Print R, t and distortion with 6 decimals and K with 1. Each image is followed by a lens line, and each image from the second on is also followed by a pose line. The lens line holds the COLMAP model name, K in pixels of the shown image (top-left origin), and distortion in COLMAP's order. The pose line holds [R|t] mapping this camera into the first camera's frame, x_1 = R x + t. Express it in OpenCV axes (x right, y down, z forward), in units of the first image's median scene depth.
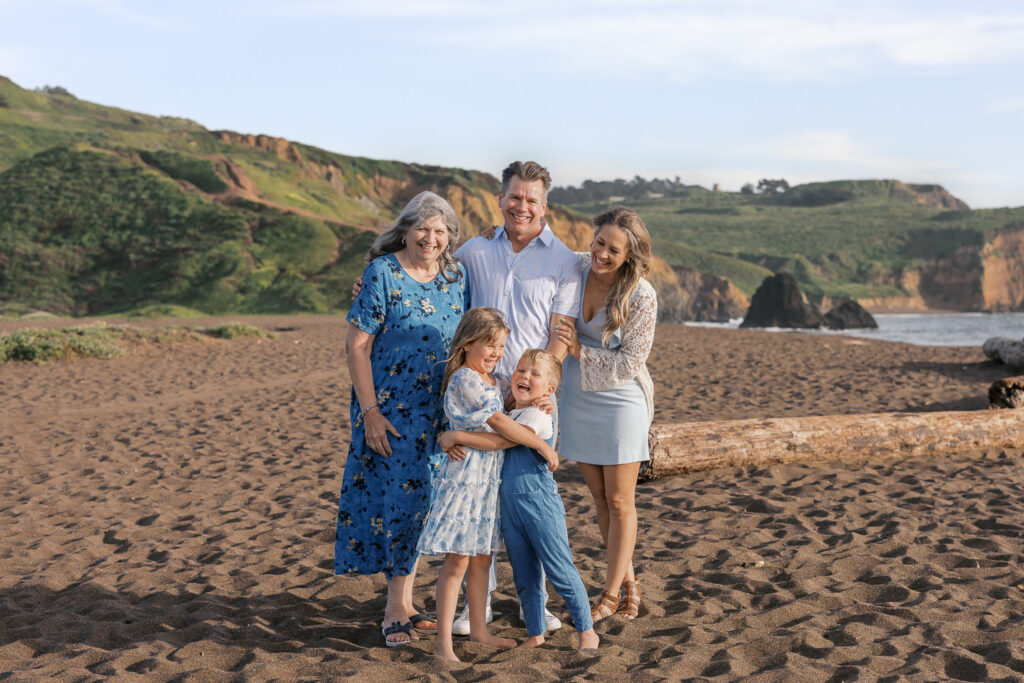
lens RADIAL K [[1309.4, 0, 520.1], [0, 1309.4, 343.1], [0, 0, 1]] dist [-0.015184, 0.000000]
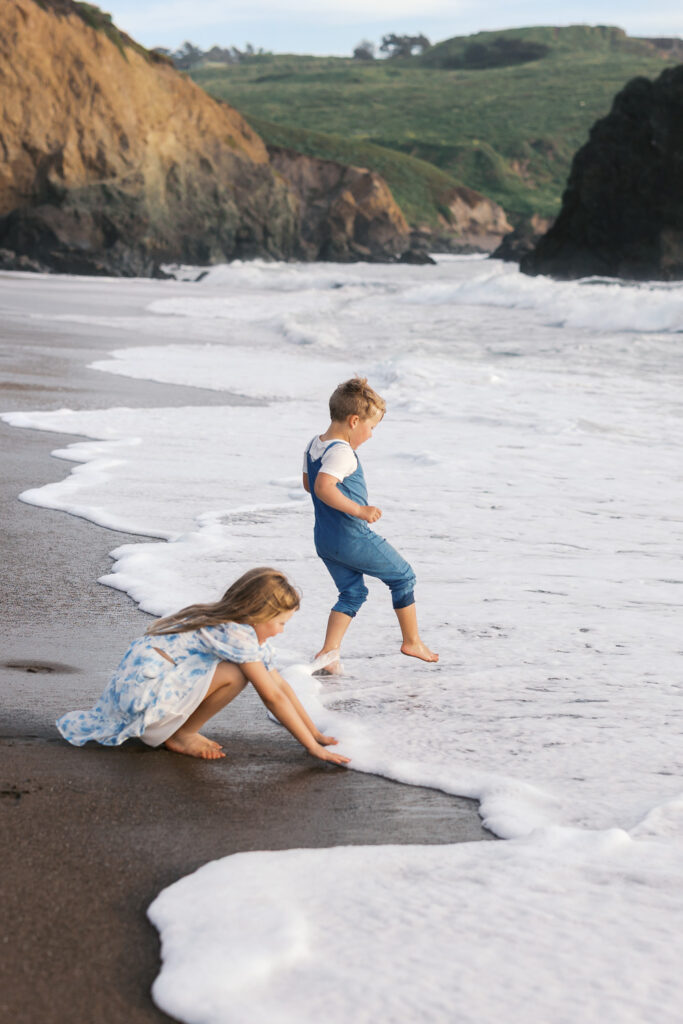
lens RADIAL K [[2004.8, 0, 335.3], [0, 2004.8, 504.6], [0, 0, 1]] dist [0.009098, 0.000000]
pose [[0.987121, -0.028703, 0.157381, 0.013521], [0.012939, 0.994875, 0.100285, -0.001180], [-0.159452, -0.096957, 0.982433, 0.130310]]
